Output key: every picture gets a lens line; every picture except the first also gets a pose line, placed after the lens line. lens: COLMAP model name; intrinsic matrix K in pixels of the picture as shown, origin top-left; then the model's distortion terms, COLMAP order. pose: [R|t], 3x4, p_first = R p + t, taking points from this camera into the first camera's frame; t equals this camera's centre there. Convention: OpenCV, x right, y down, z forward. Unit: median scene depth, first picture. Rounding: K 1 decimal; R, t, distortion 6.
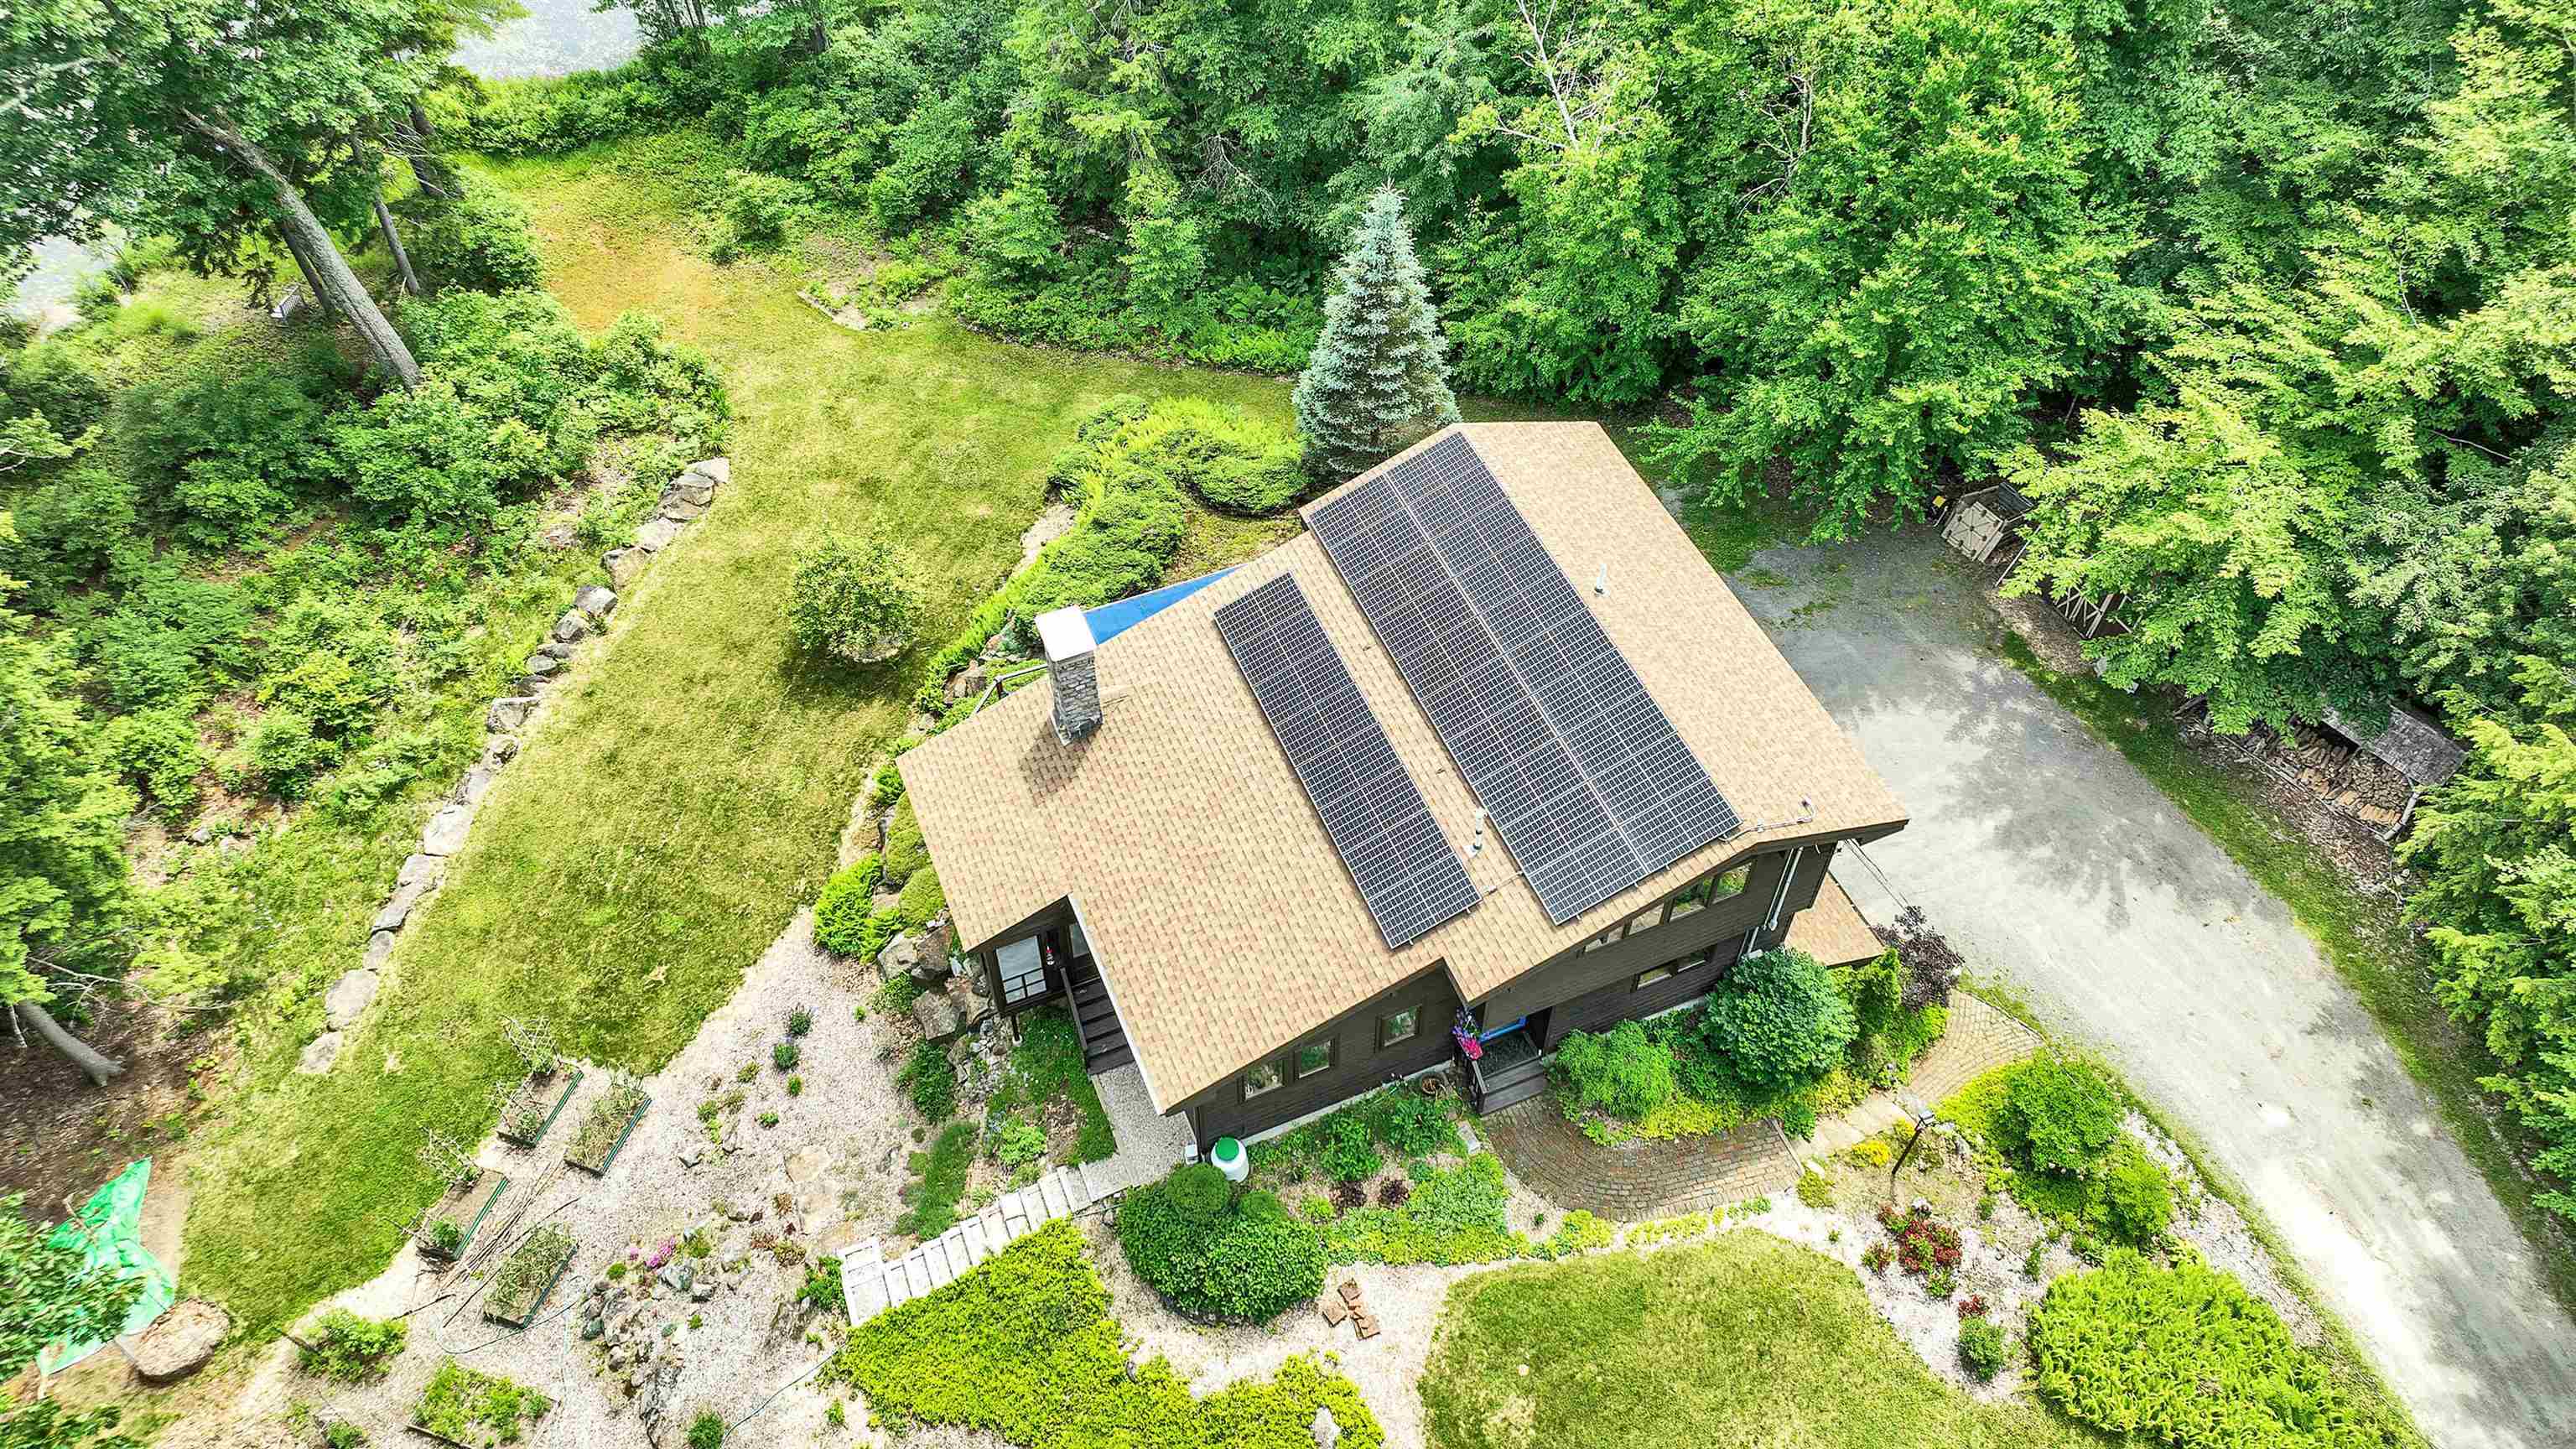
lens RADIAL K [[1824.3, 0, 1288.0], [0, 1824.3, 724.5], [0, 0, 1]] dist [0.003255, 0.002138]
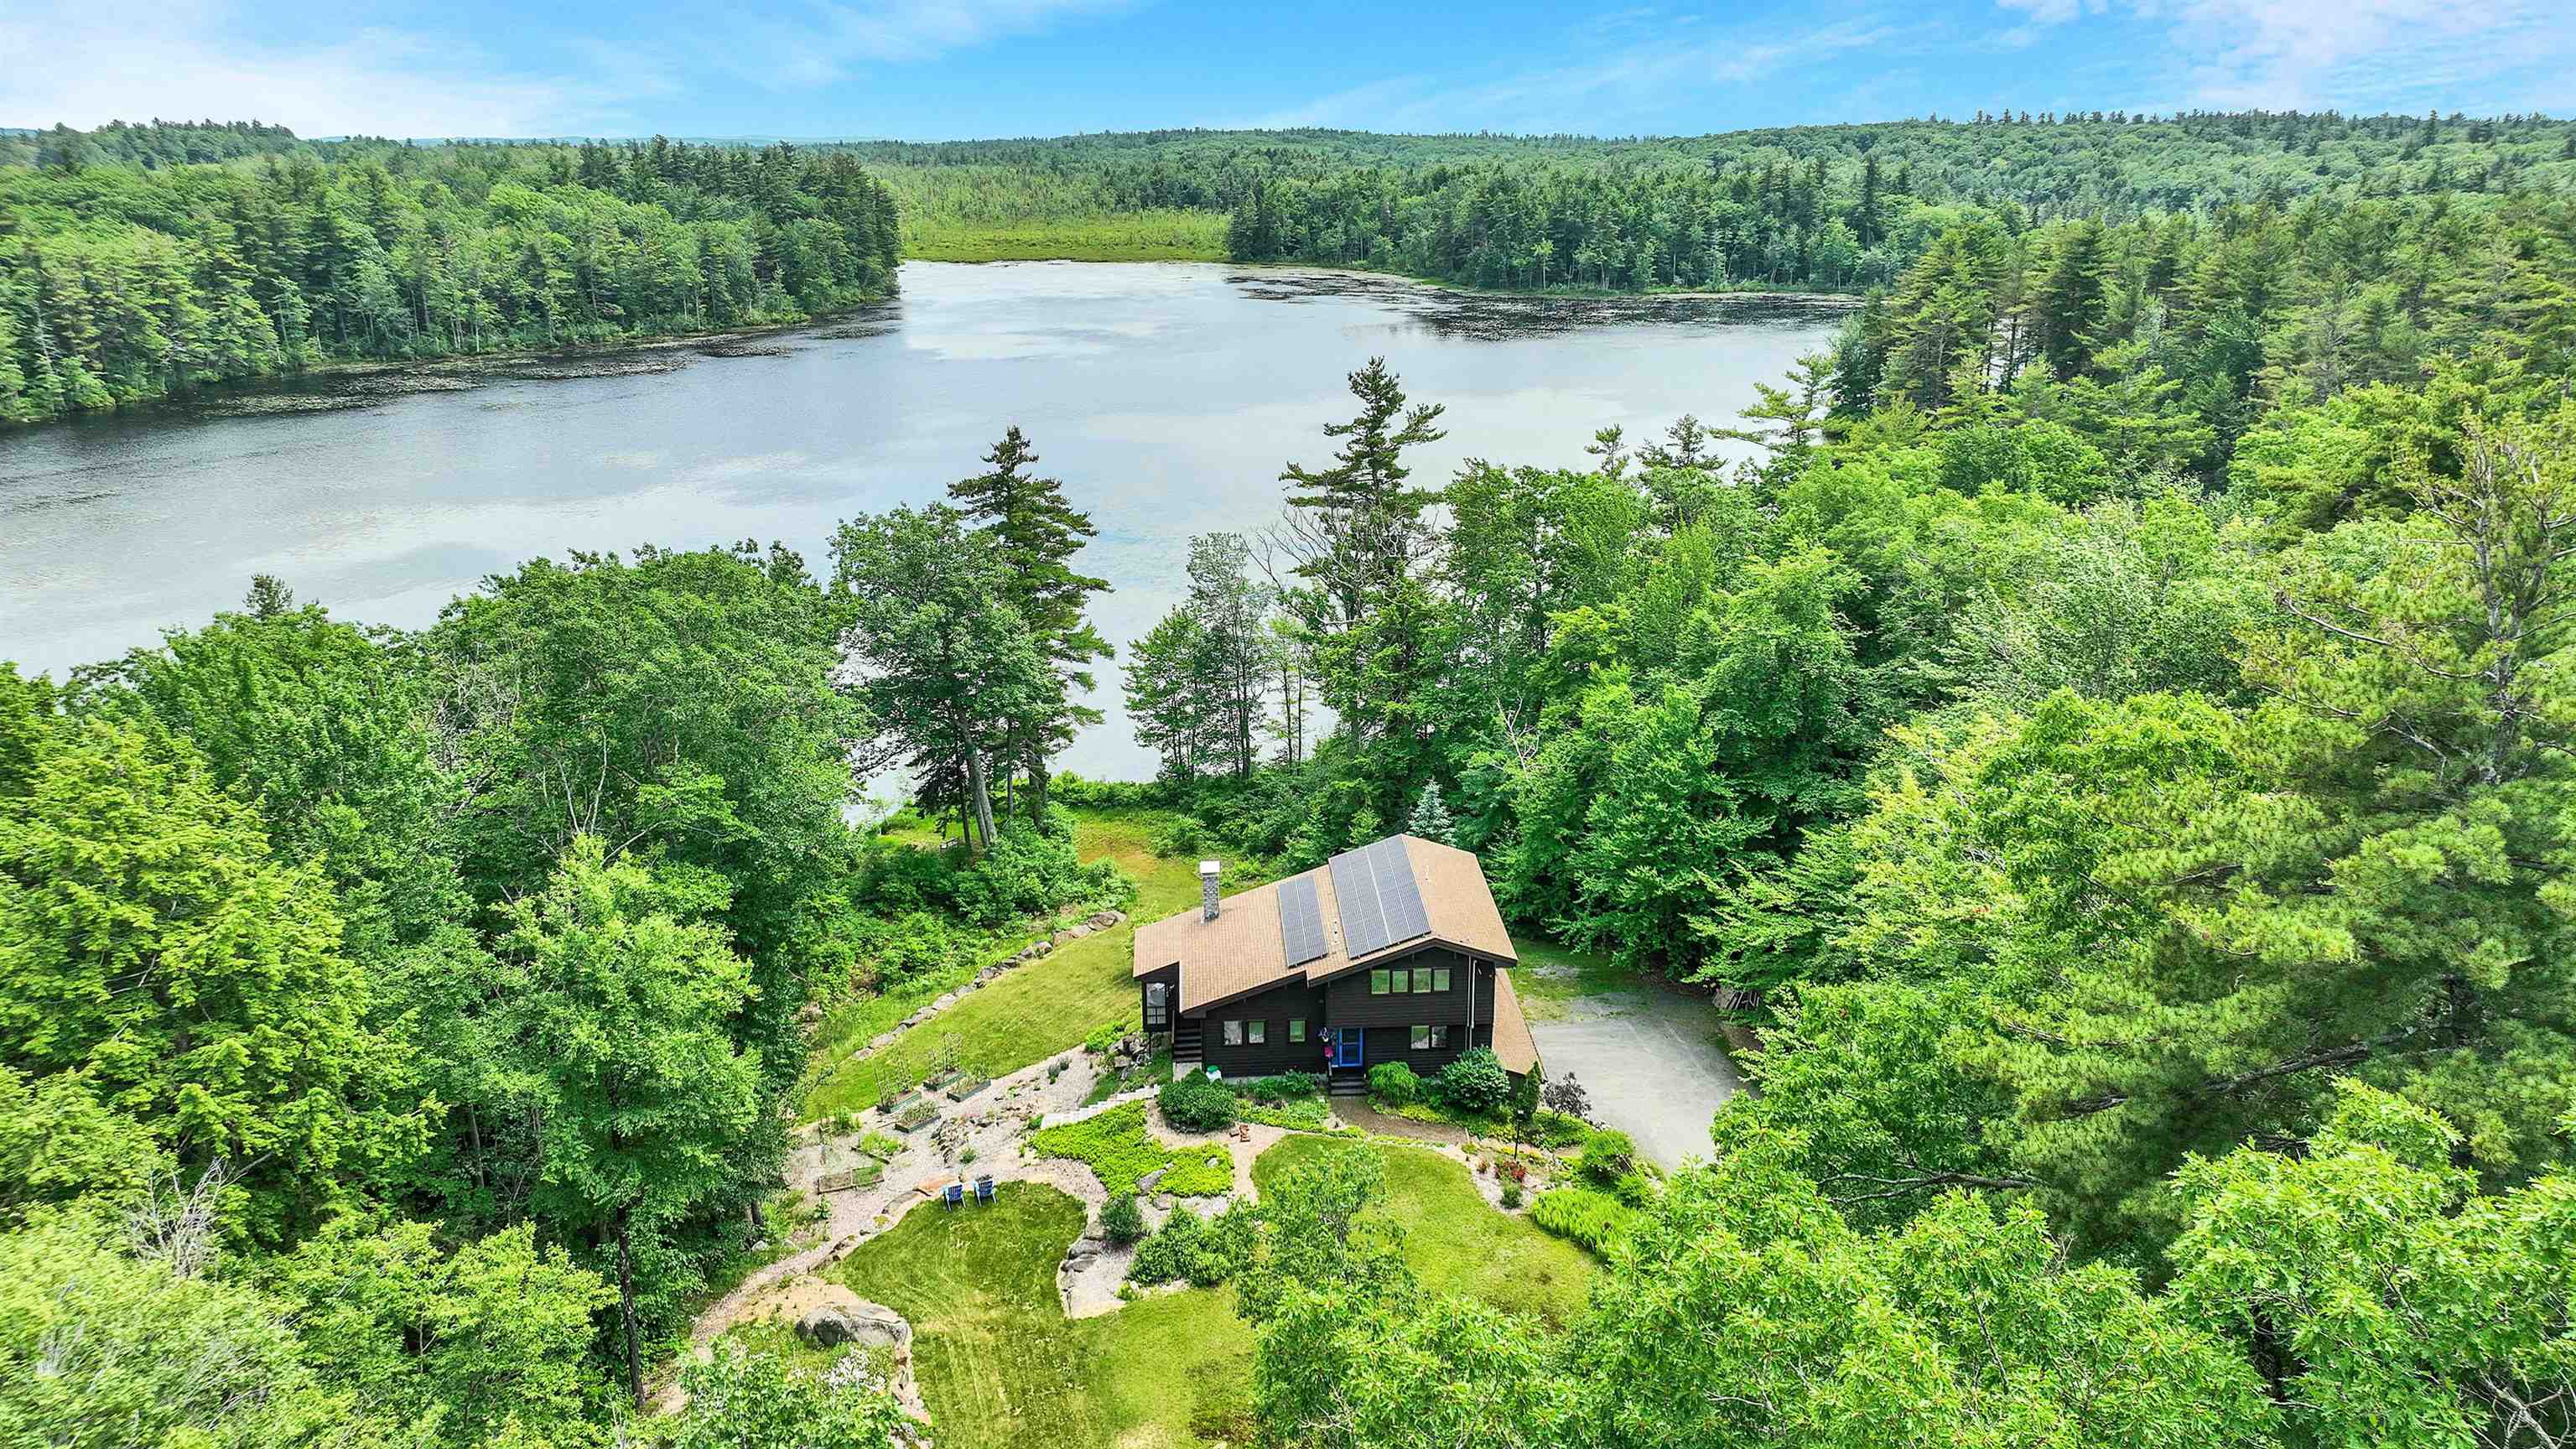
lens RADIAL K [[1824.3, 0, 1288.0], [0, 1824.3, 724.5], [0, 0, 1]] dist [0.003255, 0.002138]
pose [[0.942680, 0.100247, -0.318283, 0.524205], [-0.254560, 0.832745, -0.491666, 0.691293], [0.215761, 0.544506, 0.810531, -0.754367]]
